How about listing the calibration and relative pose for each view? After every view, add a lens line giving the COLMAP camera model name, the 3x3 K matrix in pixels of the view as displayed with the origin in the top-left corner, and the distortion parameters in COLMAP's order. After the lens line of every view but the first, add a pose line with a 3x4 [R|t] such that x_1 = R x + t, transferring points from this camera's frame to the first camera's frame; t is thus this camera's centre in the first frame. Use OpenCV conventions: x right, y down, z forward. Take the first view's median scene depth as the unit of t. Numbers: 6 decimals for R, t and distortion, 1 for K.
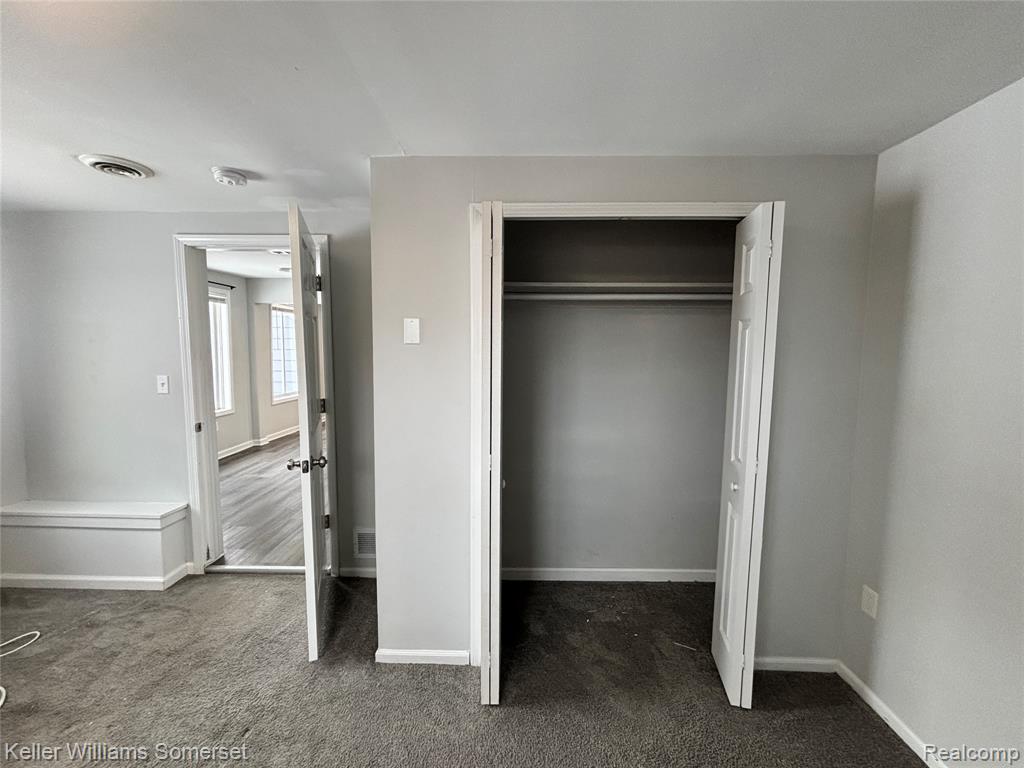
lens RADIAL K [[409.5, 0, 505.1], [0, 409.5, 382.7], [0, 0, 1]] dist [-0.000088, -0.000046]
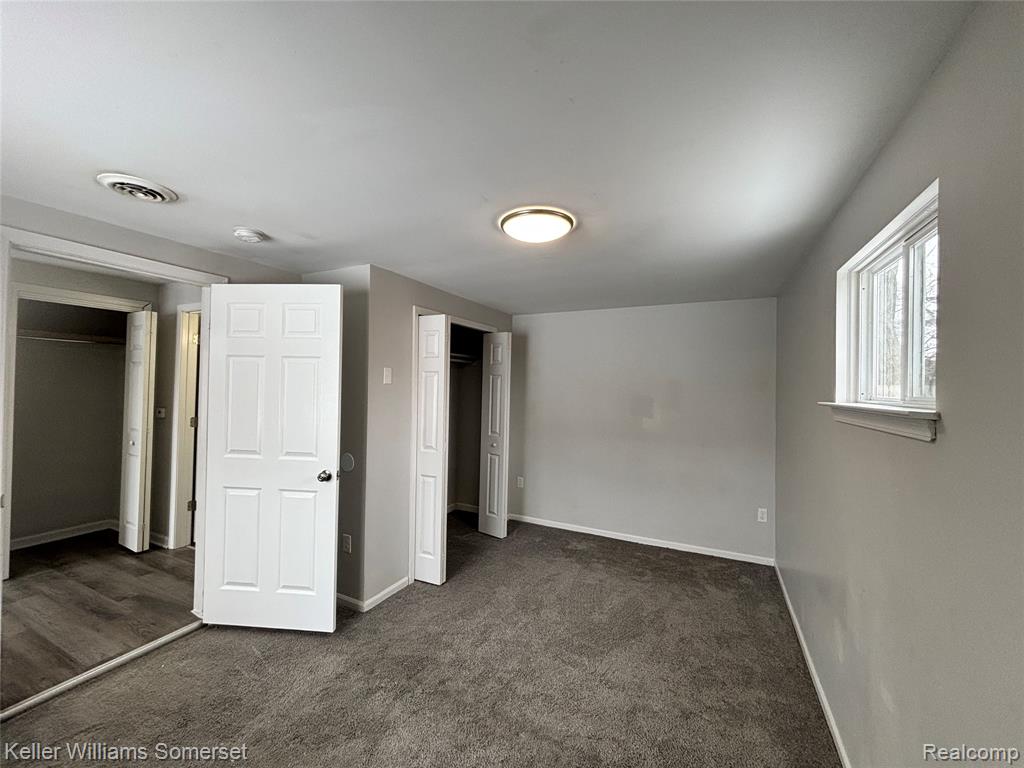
lens RADIAL K [[409.5, 0, 505.1], [0, 409.5, 382.7], [0, 0, 1]] dist [-0.000088, -0.000046]
pose [[0.431233, 0.009720, 0.902188, -1.444361], [0.055181, 0.997786, -0.037126, -0.015299], [-0.900551, 0.065794, 0.429742, -0.076692]]
